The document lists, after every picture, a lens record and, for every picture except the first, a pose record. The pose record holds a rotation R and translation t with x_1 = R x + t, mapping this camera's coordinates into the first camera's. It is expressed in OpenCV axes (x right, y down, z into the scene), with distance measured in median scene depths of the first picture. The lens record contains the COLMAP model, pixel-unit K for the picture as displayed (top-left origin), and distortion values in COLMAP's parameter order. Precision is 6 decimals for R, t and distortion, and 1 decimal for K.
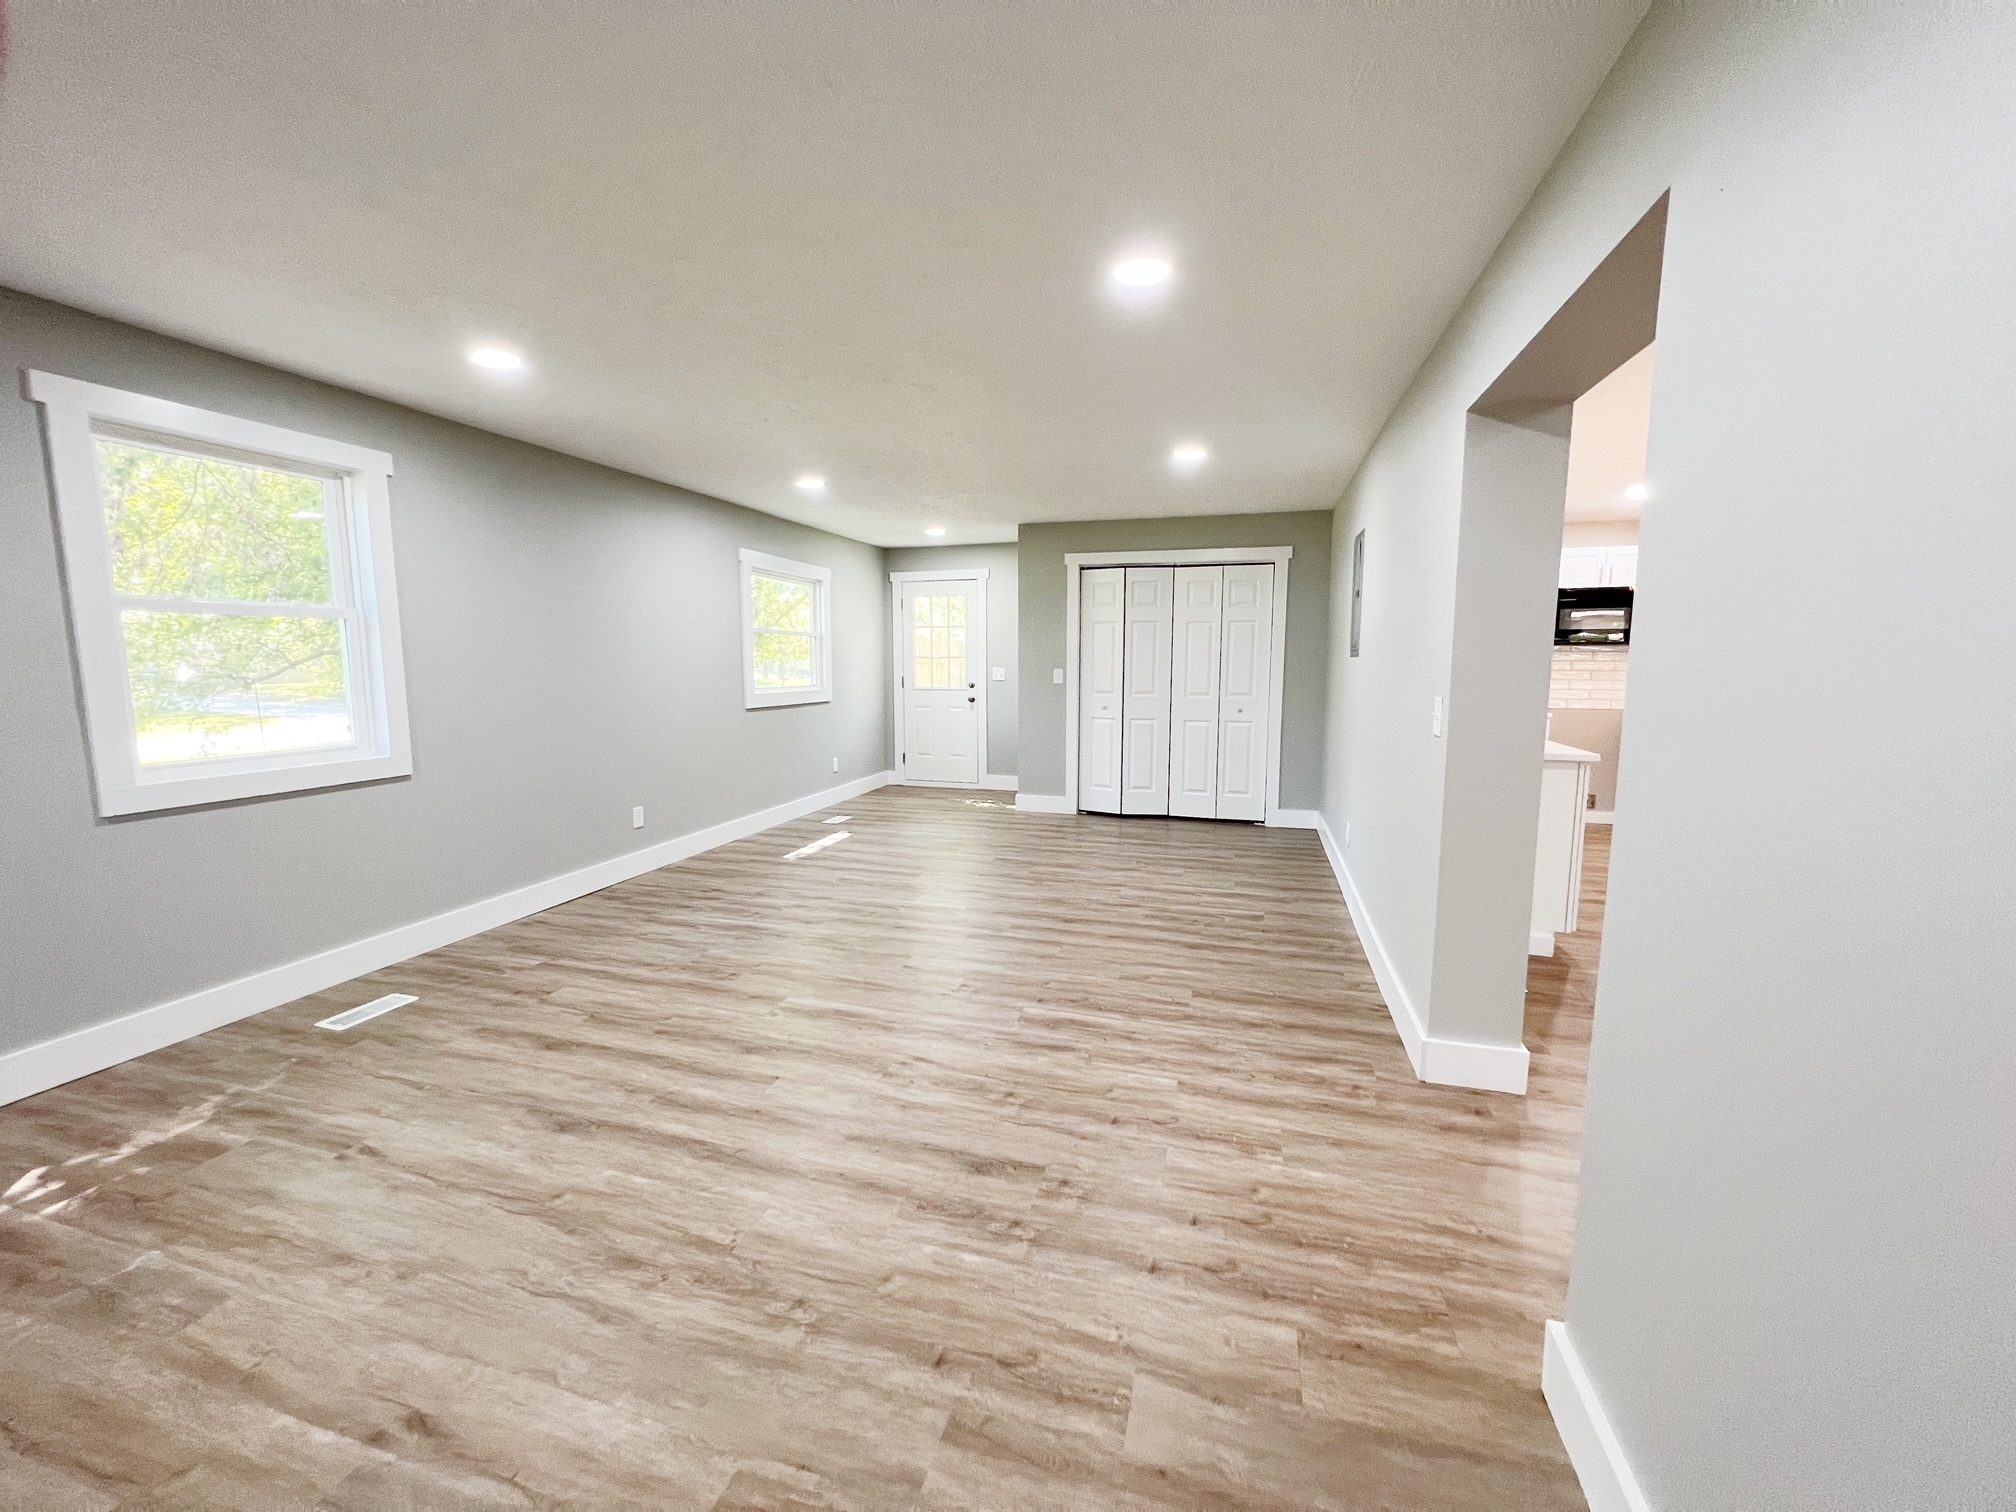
lens RADIAL K [[811.2, 0, 1009.6], [0, 811.2, 752.1], [0, 0, 1]] dist [-0.001725, -0.000316]
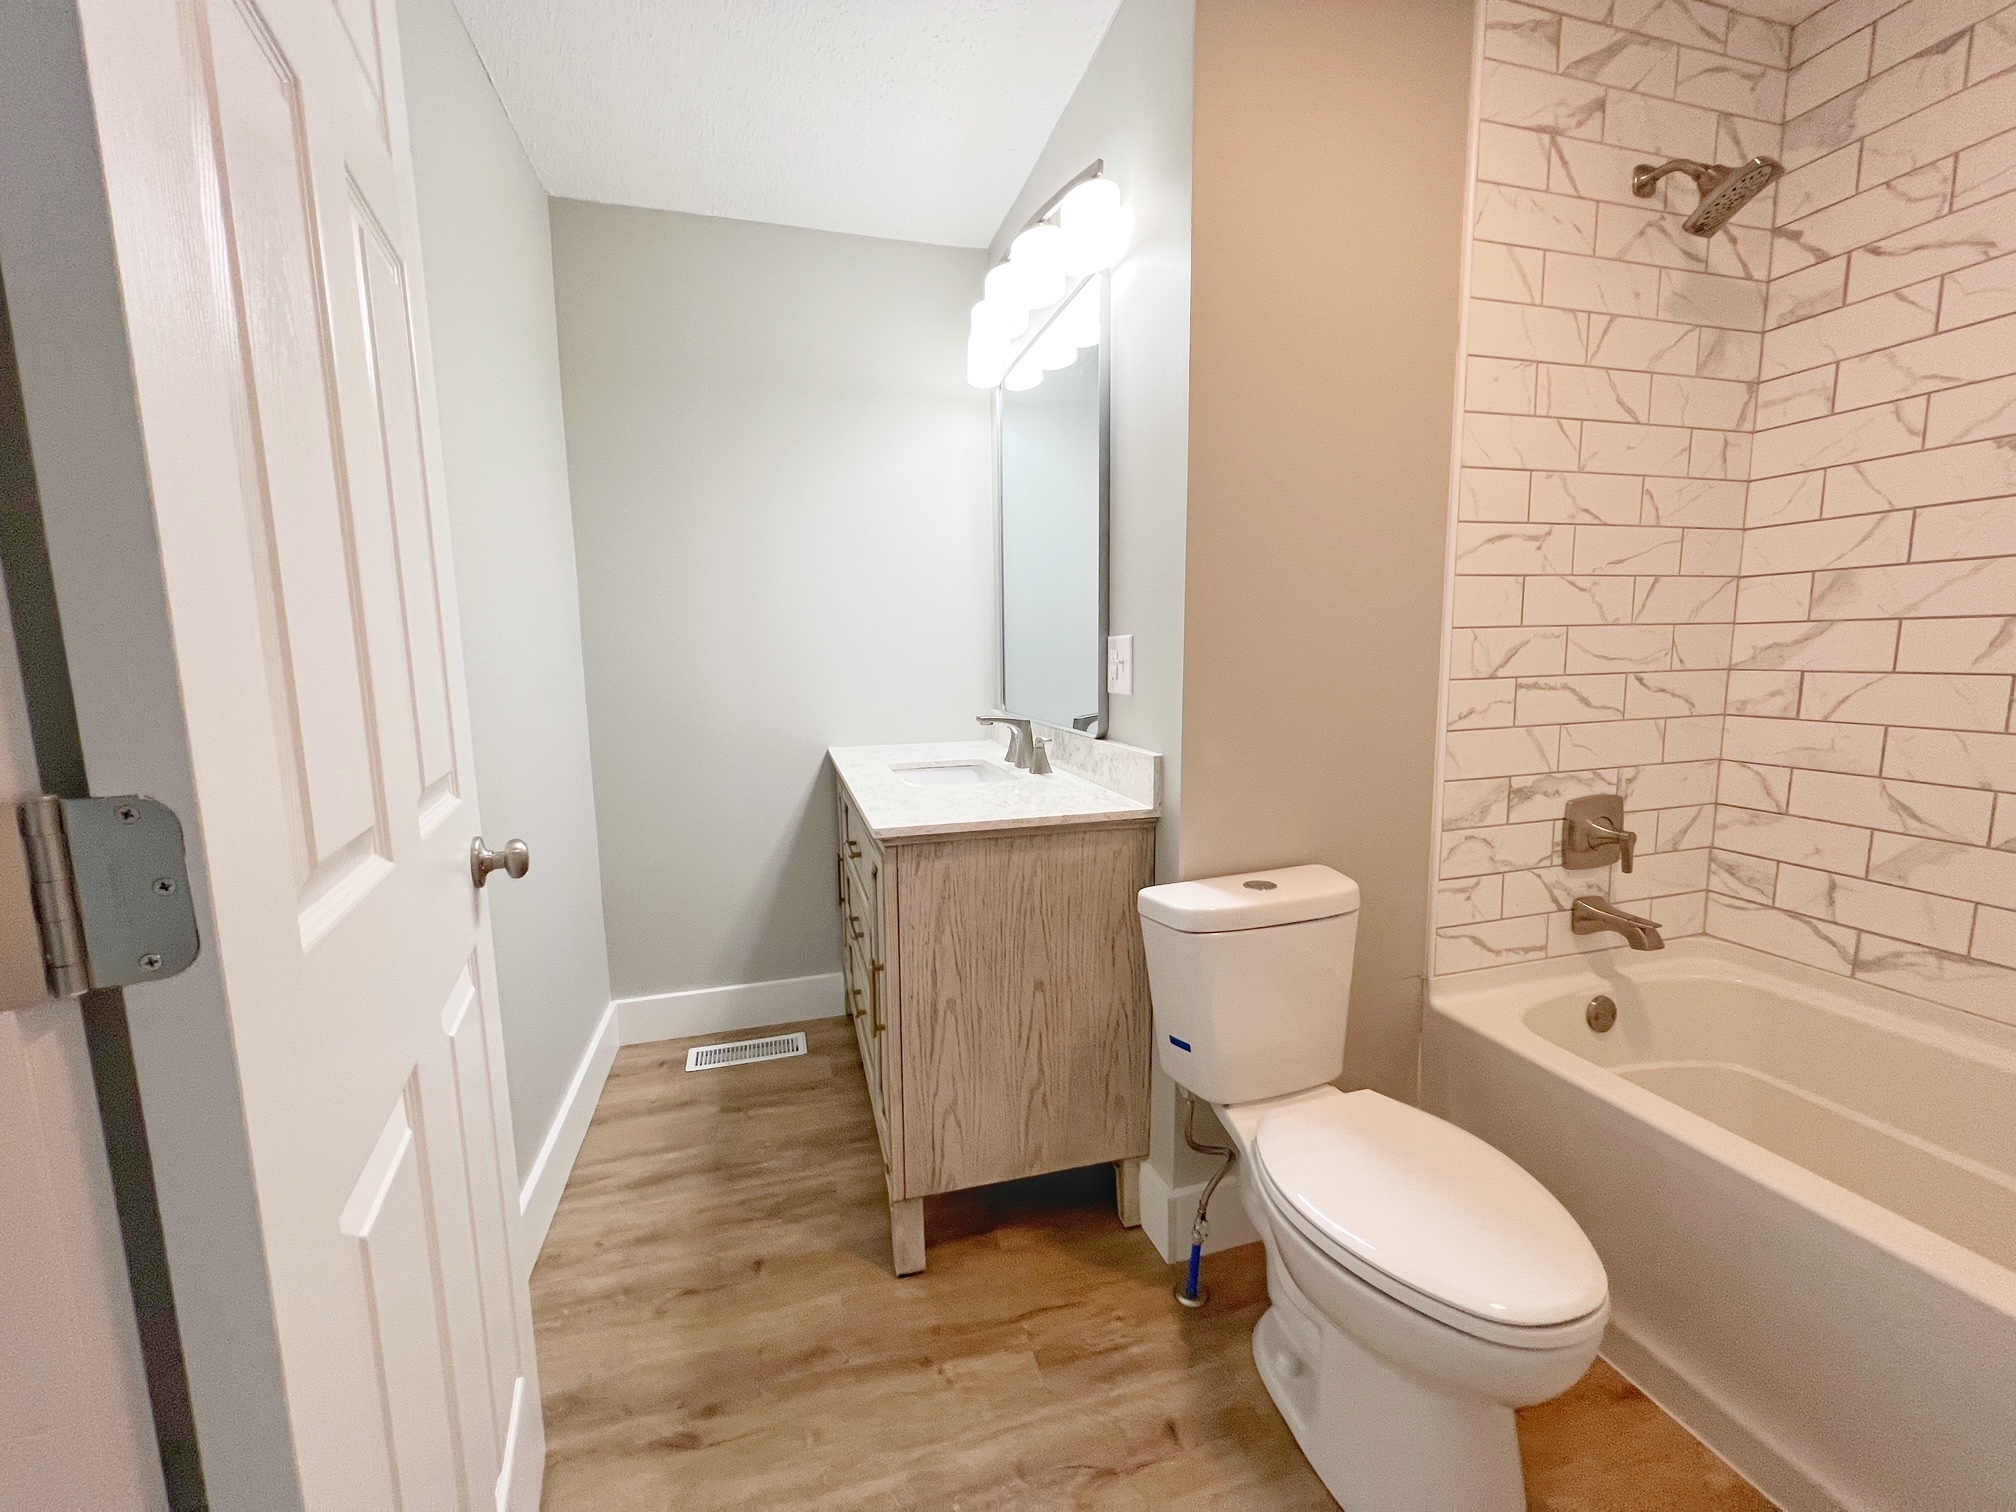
lens RADIAL K [[806.7, 0, 1006.6], [0, 806.7, 754.5], [0, 0, 1]] dist [0.000918, 0.000067]
pose [[-0.852859, 0.089438, -0.514424, 0.427632], [-0.042762, 0.969947, 0.239531, -0.095211], [0.520387, 0.226284, -0.823403, 1.494677]]
